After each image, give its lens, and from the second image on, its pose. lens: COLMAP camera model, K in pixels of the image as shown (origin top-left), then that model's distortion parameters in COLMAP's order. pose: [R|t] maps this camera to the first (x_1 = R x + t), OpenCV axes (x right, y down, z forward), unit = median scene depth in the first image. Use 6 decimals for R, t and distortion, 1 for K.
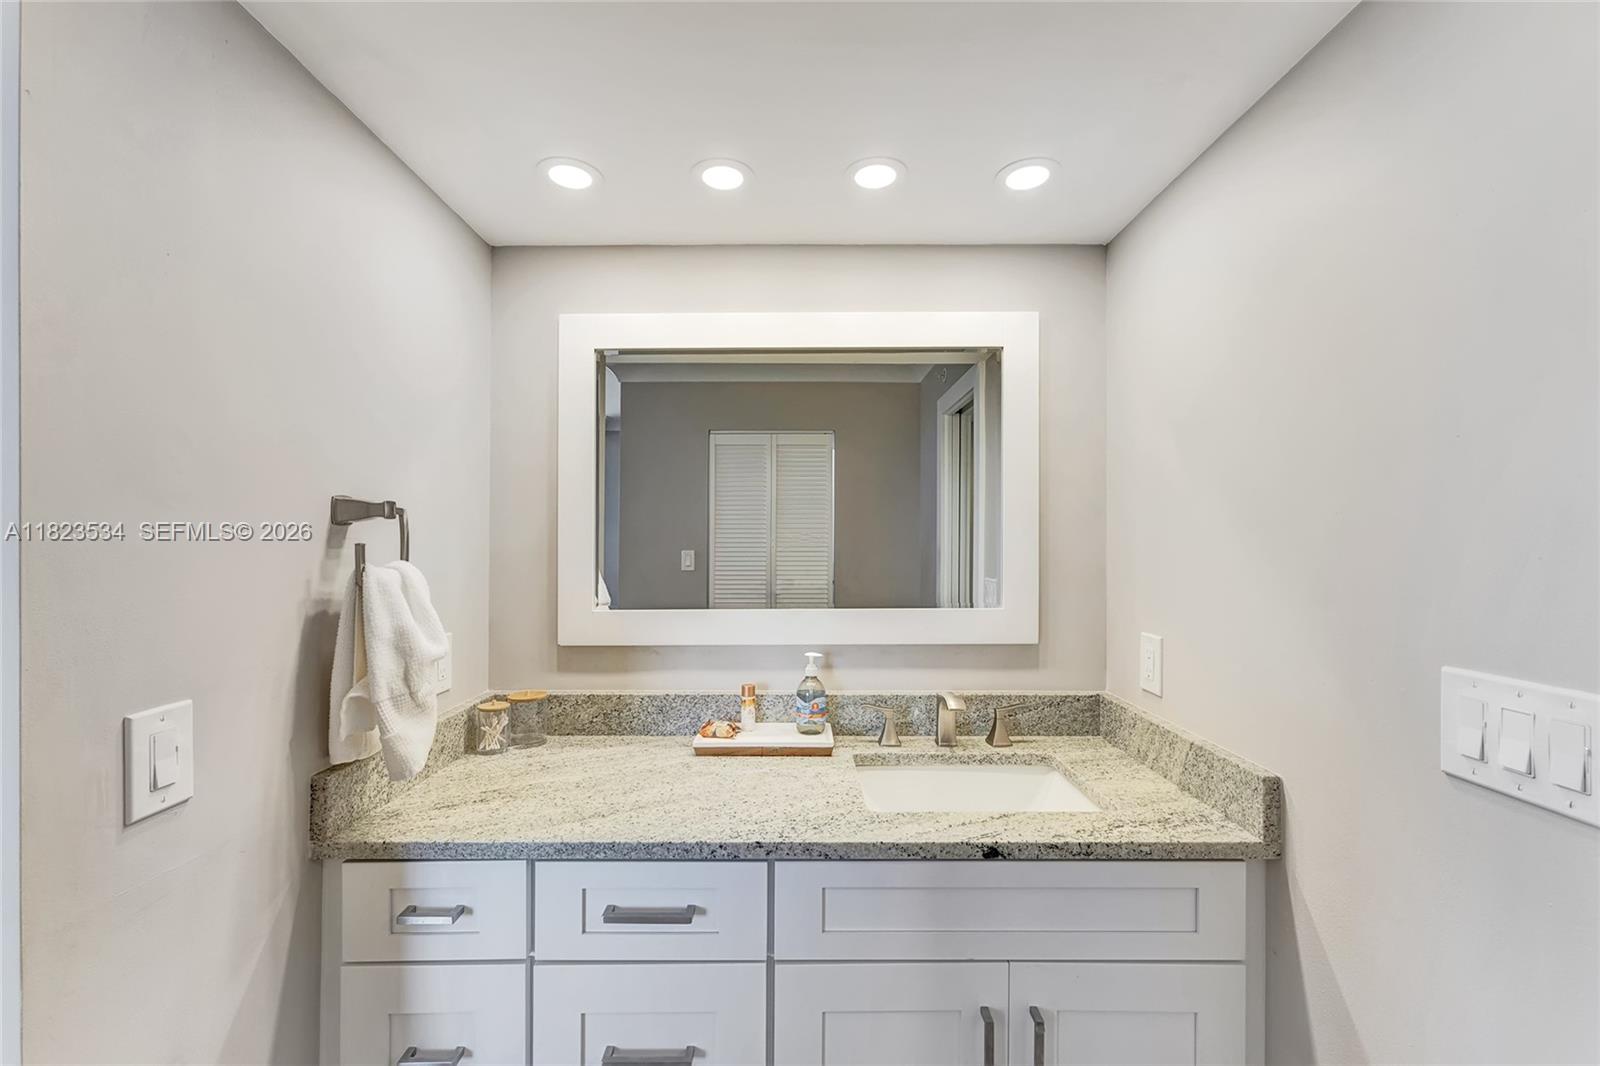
lens RADIAL K [[668.4, 0, 851.5], [0, 668.4, 540.1], [0, 0, 1]] dist [0.001287, 0.000143]
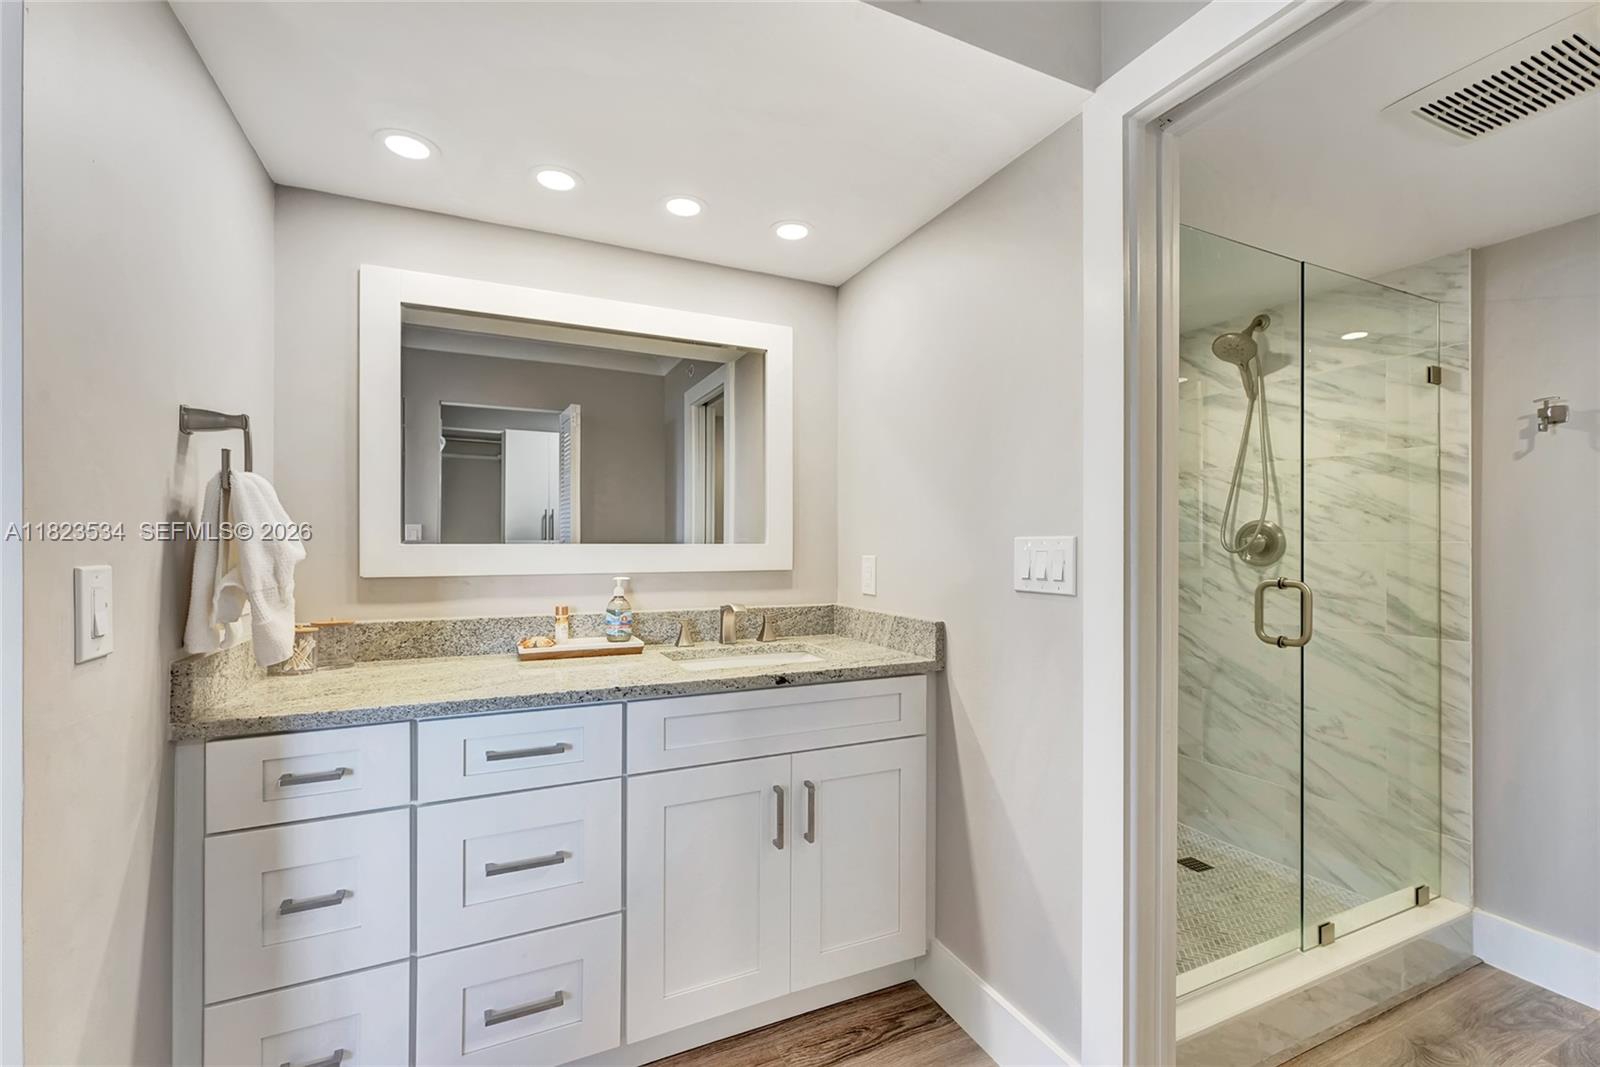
lens RADIAL K [[668.4, 0, 851.5], [0, 668.4, 540.6], [0, 0, 1]] dist [0.001287, 0.000143]
pose [[0.904949, 0.008863, 0.425428, -0.212070], [-0.002768, 0.999885, -0.014943, 0.127892], [-0.425512, 0.012344, 0.904869, -0.315316]]
